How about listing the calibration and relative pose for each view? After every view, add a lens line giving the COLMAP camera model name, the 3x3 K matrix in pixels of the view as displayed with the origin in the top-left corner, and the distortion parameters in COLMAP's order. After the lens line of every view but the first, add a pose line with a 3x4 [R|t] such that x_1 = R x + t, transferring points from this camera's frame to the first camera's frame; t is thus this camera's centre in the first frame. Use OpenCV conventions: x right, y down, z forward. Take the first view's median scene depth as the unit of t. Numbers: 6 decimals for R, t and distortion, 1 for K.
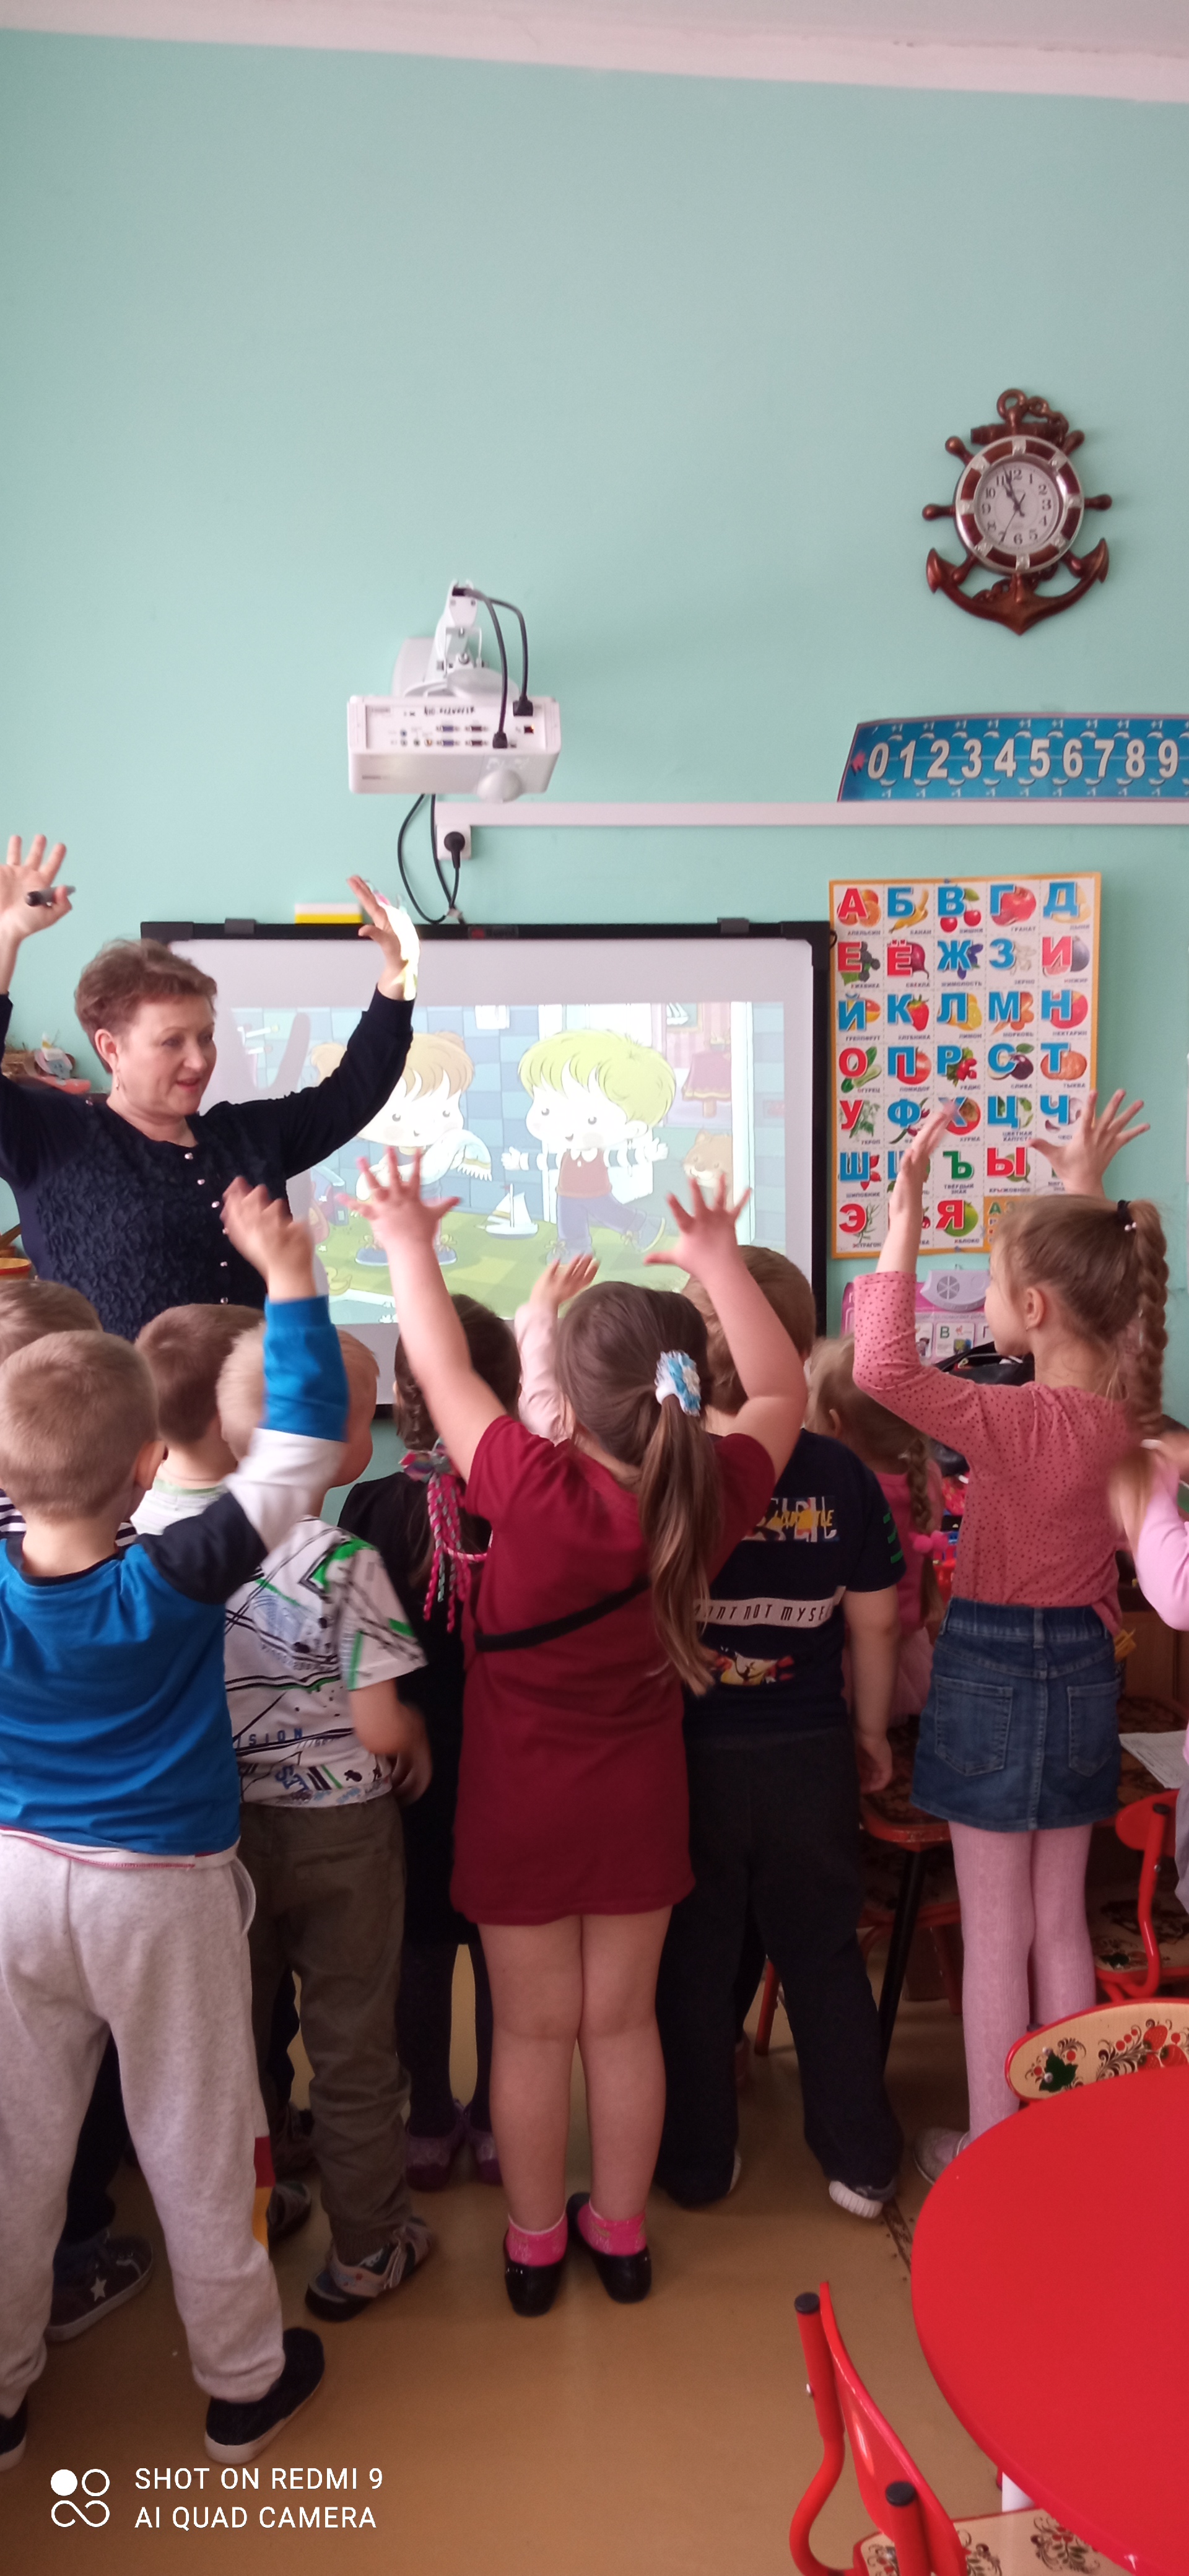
lens RADIAL K [[2046.1, 0, 594.5], [0, 2046.1, 1288.0], [0, 0, 1]] dist [0.130415, -0.268970]
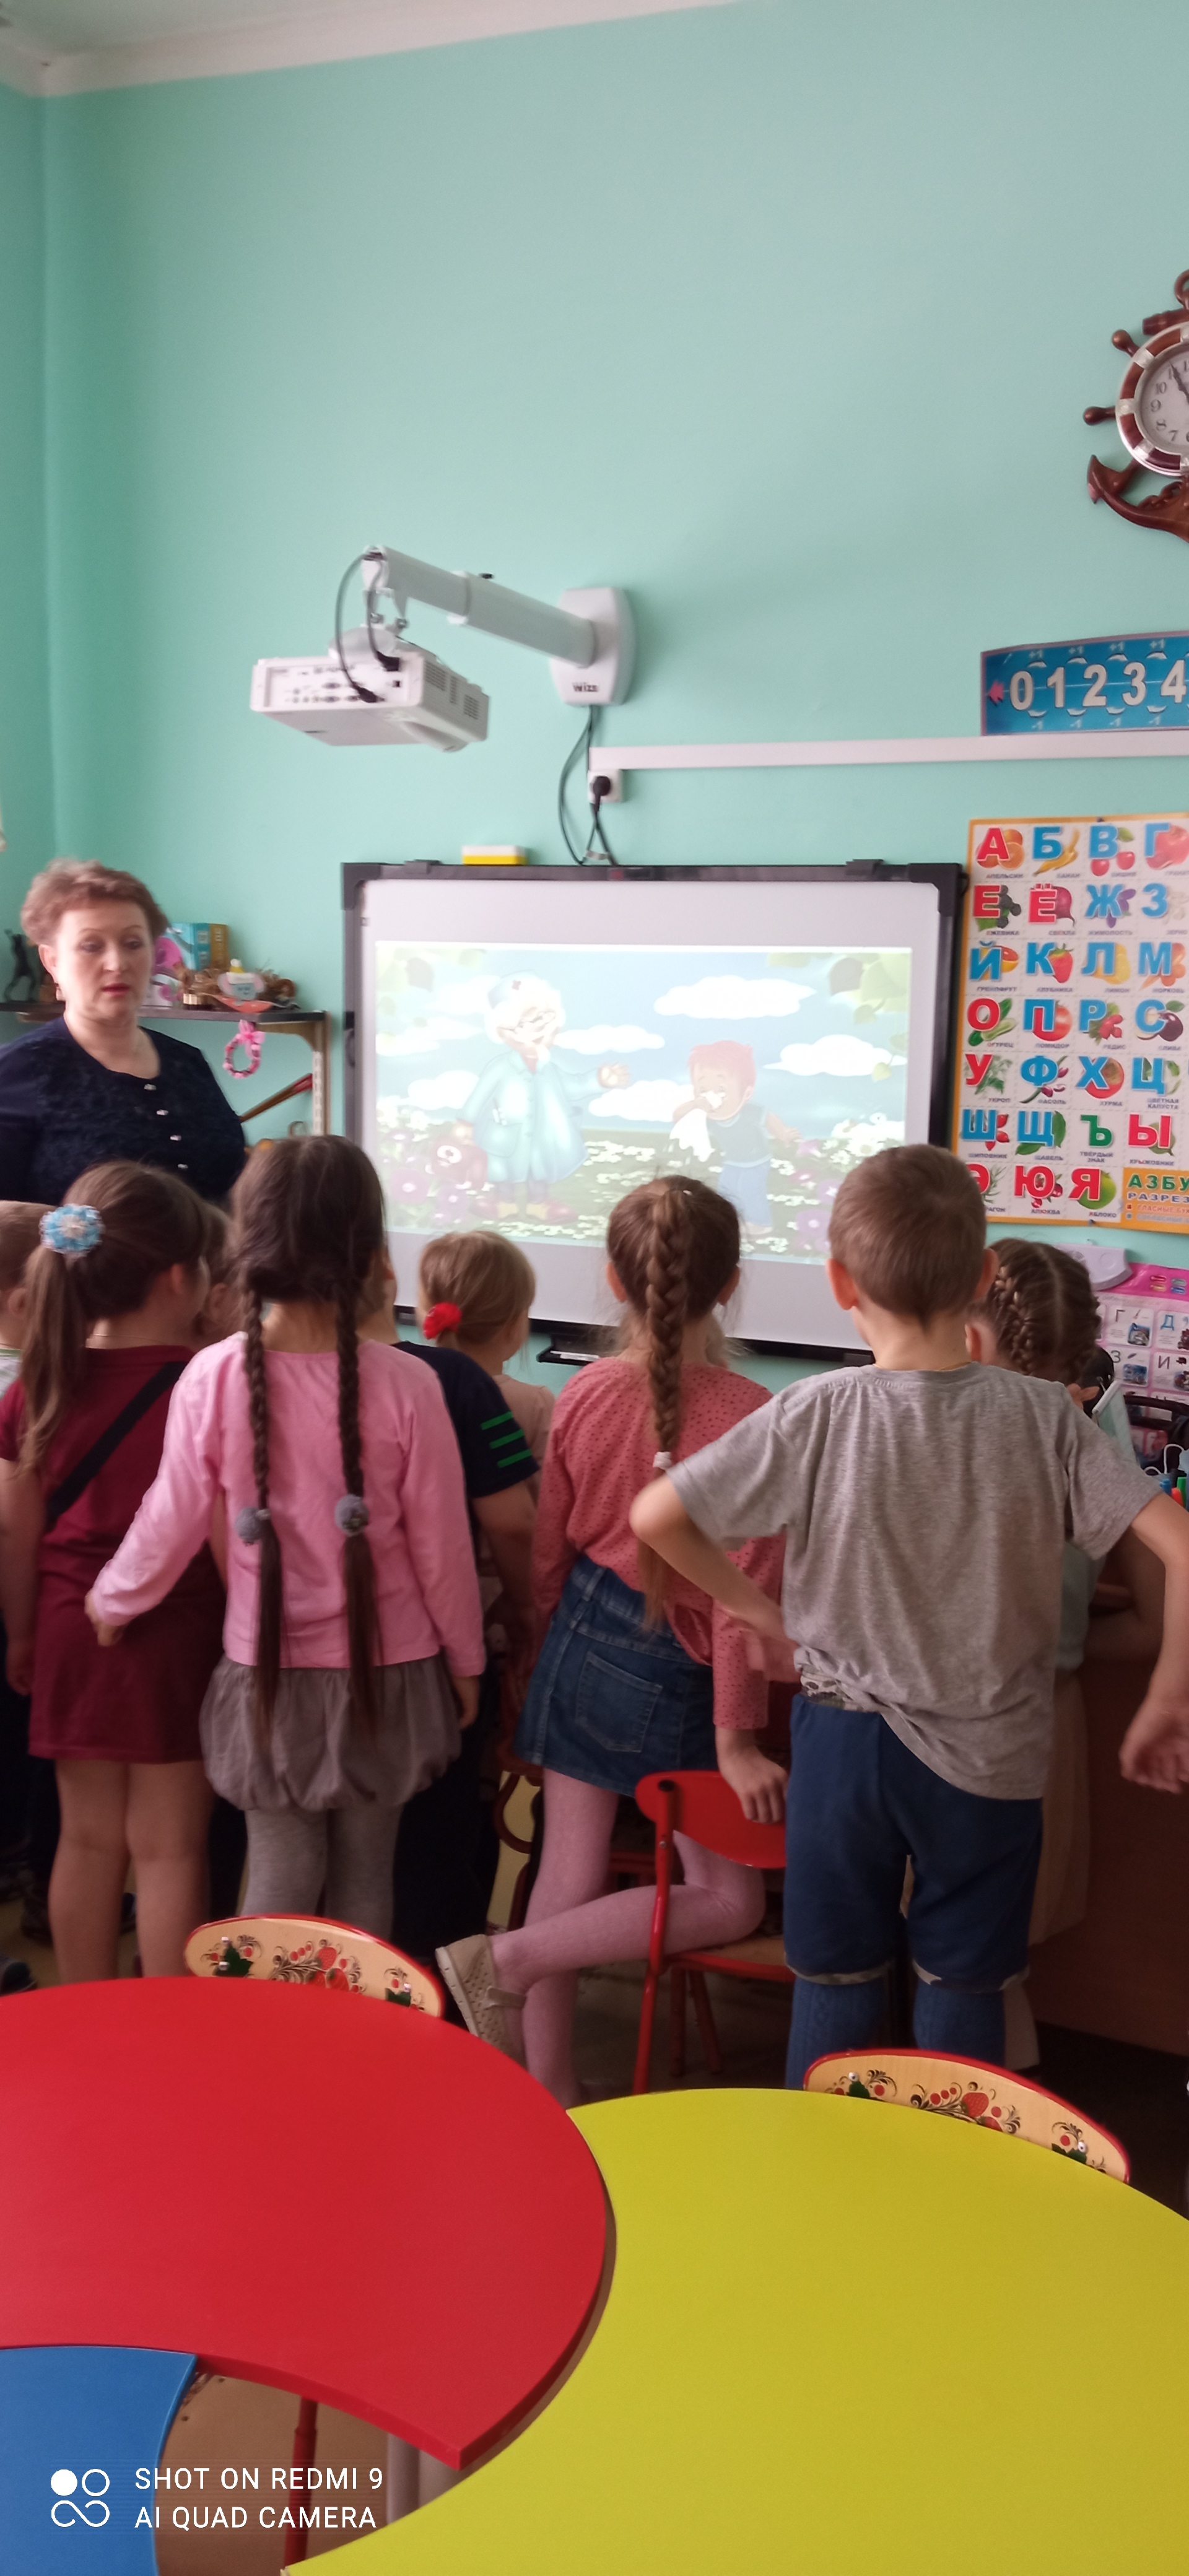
lens RADIAL K [[2046.1, 0, 594.5], [0, 2046.1, 1288.0], [0, 0, 1]] dist [0.130415, -0.268970]
pose [[0.864332, 0.106920, -0.491425, 0.449723], [-0.090883, 0.994259, 0.056475, -0.022013], [0.494642, -0.004151, 0.869087, 0.089242]]
